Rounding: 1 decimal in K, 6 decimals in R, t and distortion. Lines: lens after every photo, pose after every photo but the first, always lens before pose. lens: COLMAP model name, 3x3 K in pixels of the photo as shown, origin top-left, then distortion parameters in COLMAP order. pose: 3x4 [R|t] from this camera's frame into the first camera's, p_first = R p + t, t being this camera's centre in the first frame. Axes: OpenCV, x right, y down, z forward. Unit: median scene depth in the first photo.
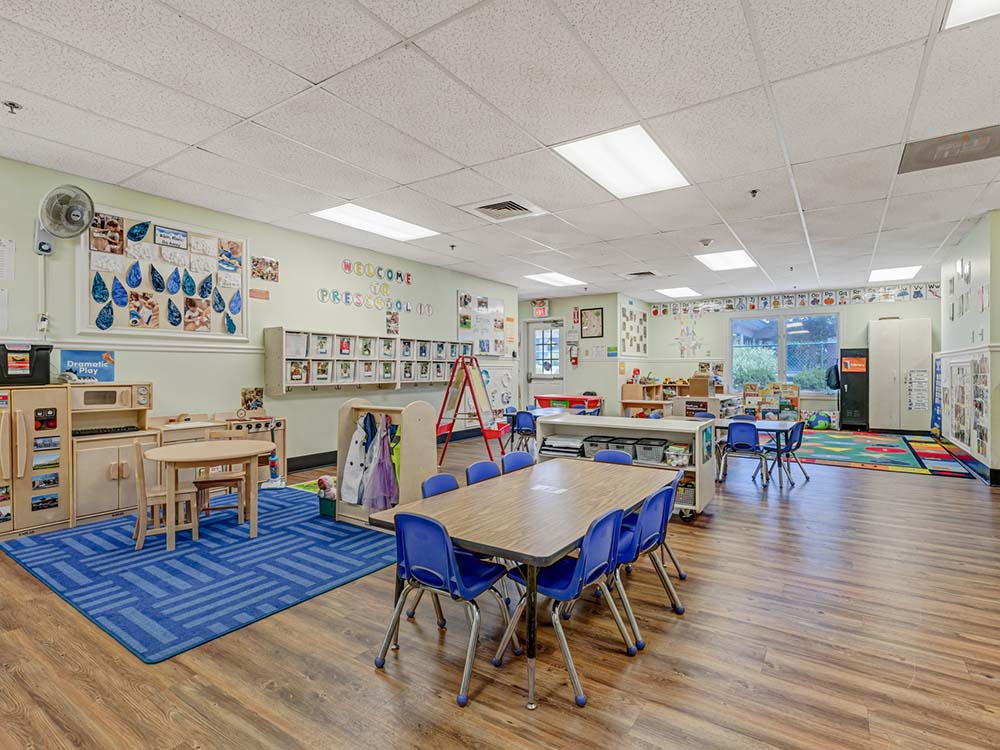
lens RADIAL K [[508.6, 0, 498.2], [0, 508.6, 376.9], [0, 0, 1]] dist [-0.000184, -0.000457]
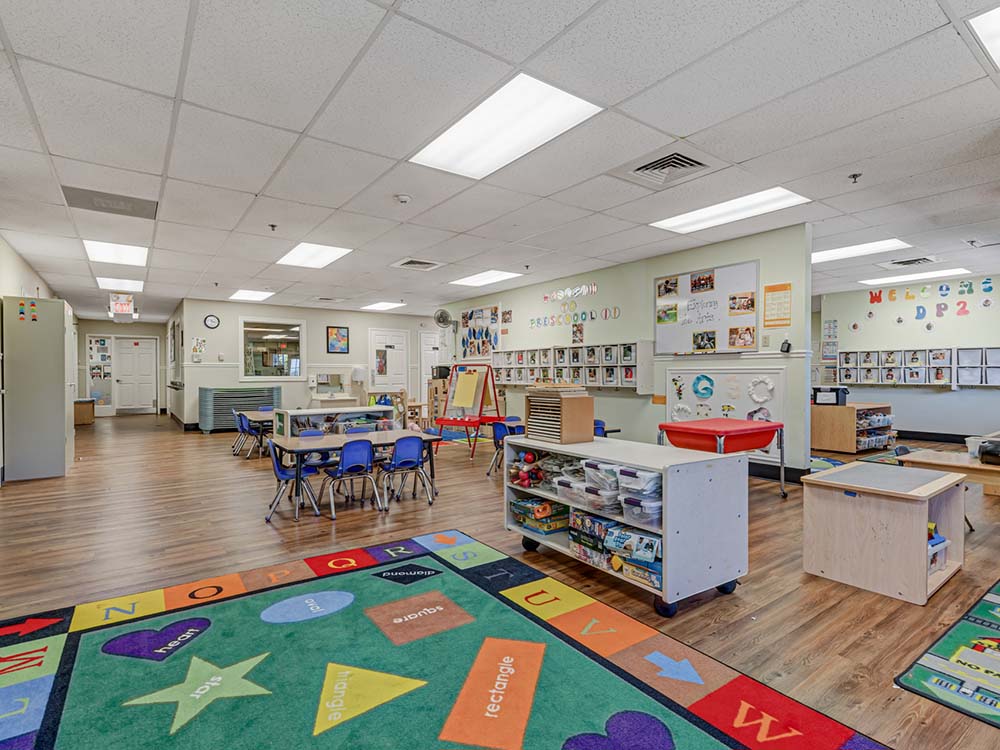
lens RADIAL K [[508.6, 0, 501.7], [0, 508.6, 377.3], [0, 0, 1]] dist [-0.000184, -0.000457]
pose [[-0.345353, 0.005798, -0.938455, 1.045996], [-0.014783, 0.999823, 0.011617, -0.021150], [0.938356, 0.017886, -0.345207, 1.404985]]
